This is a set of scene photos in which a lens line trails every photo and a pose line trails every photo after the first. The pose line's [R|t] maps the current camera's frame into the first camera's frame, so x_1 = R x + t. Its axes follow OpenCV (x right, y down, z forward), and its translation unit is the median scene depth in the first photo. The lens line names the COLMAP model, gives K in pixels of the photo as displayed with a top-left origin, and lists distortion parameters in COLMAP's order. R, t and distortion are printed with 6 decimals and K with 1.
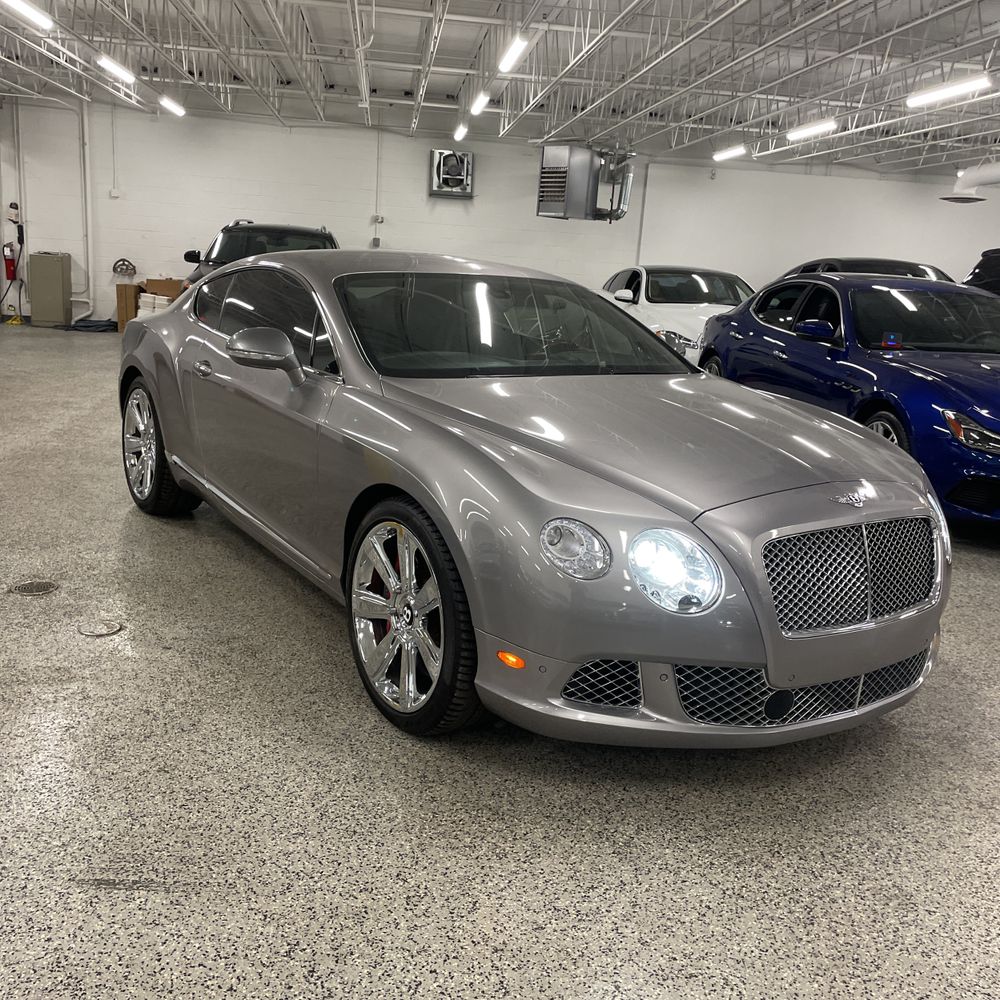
lens RADIAL K [[1002.9, 0, 506.9], [0, 1002.9, 499.8], [0, 0, 1]] dist [0.087132, -0.119275]
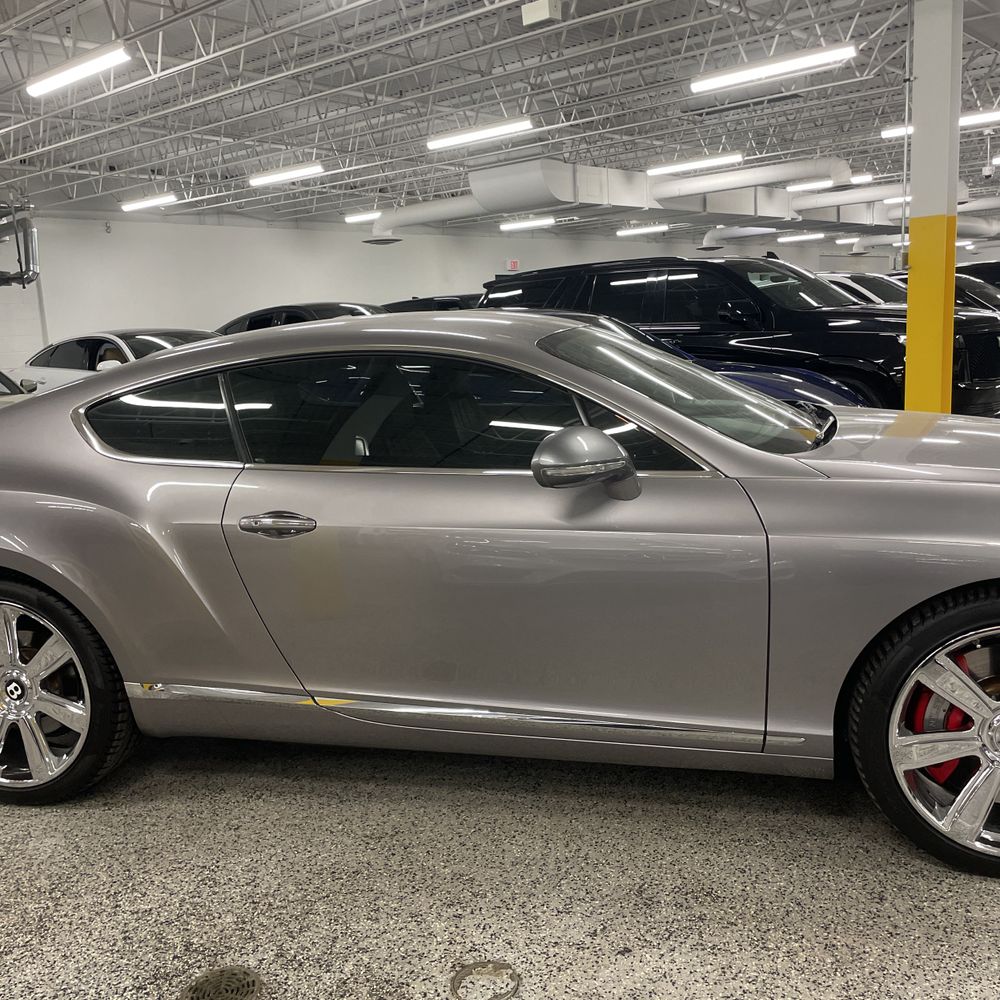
lens RADIAL K [[1006.2, 0, 492.0], [0, 1006.2, 501.6], [0, 0, 1]] dist [0.082132, -0.107973]
pose [[0.731090, -0.217947, 0.646534, -0.198504], [0.250623, 0.967146, 0.042625, -0.044874], [-0.634583, 0.130874, 0.761693, 0.145201]]
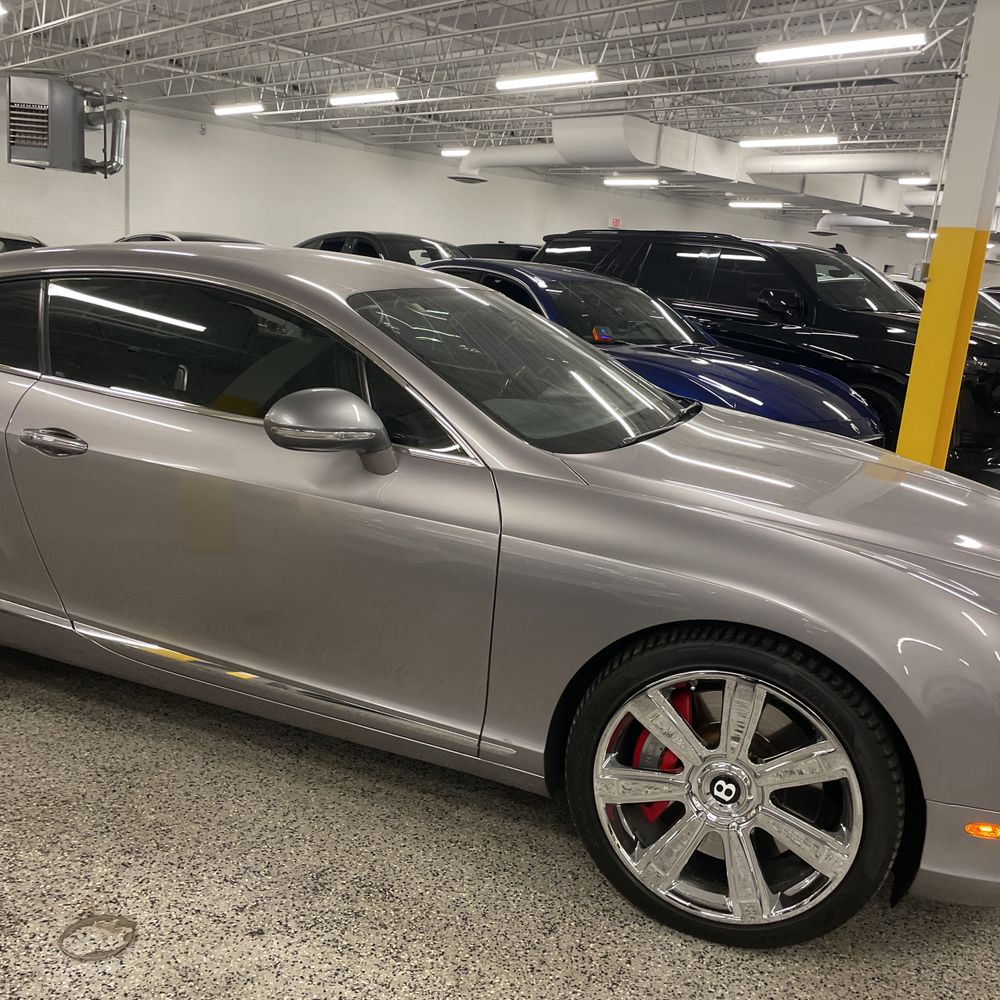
lens RADIAL K [[1002.9, 0, 506.9], [0, 1002.9, 499.8], [0, 0, 1]] dist [0.087132, -0.119275]
pose [[0.814157, -0.122346, 0.567609, -0.141284], [0.098286, 0.992481, 0.072947, -0.037042], [-0.572265, -0.003603, 0.820061, 0.113293]]
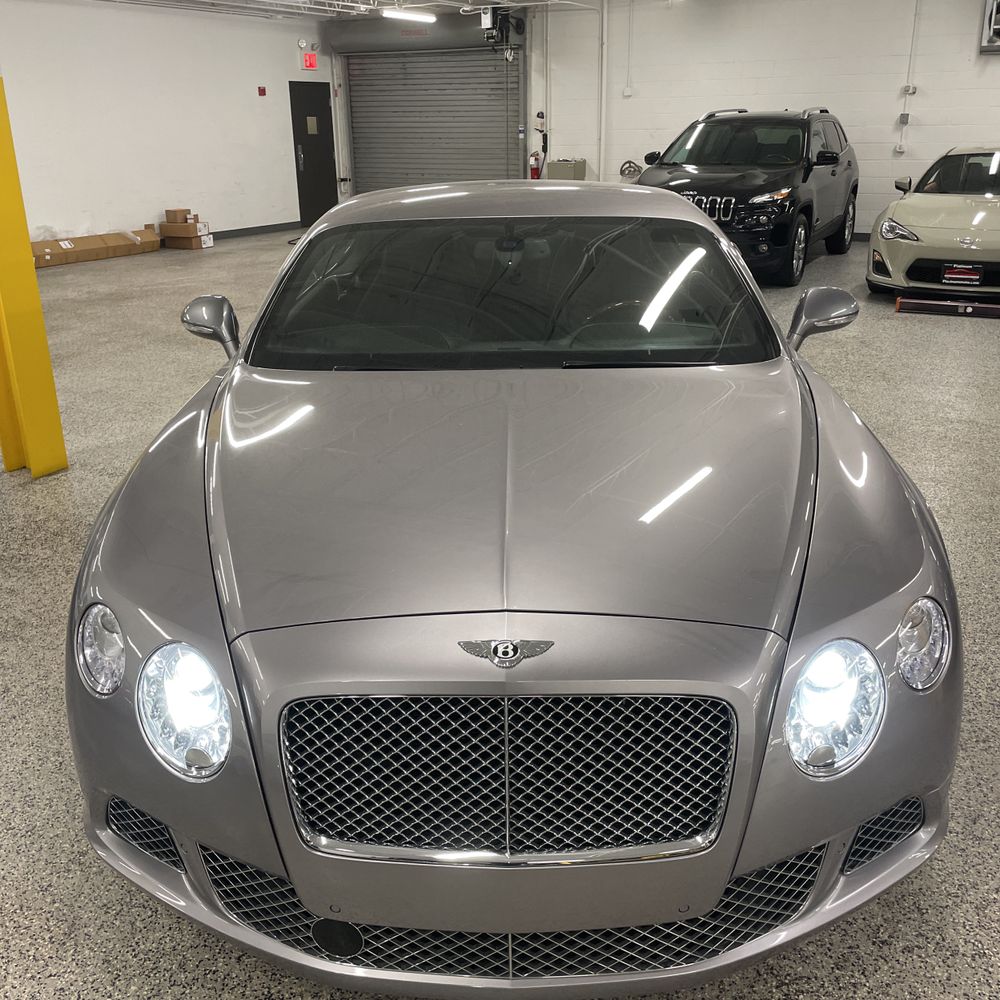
lens RADIAL K [[998.3, 0, 492.4], [0, 998.3, 501.1], [0, 0, 1]] dist [0.090529, -0.122733]
pose [[0.810854, 0.135410, -0.569368, 0.125411], [-0.069277, 0.988233, 0.136367, -0.034245], [0.581134, -0.071130, 0.810694, 0.100942]]
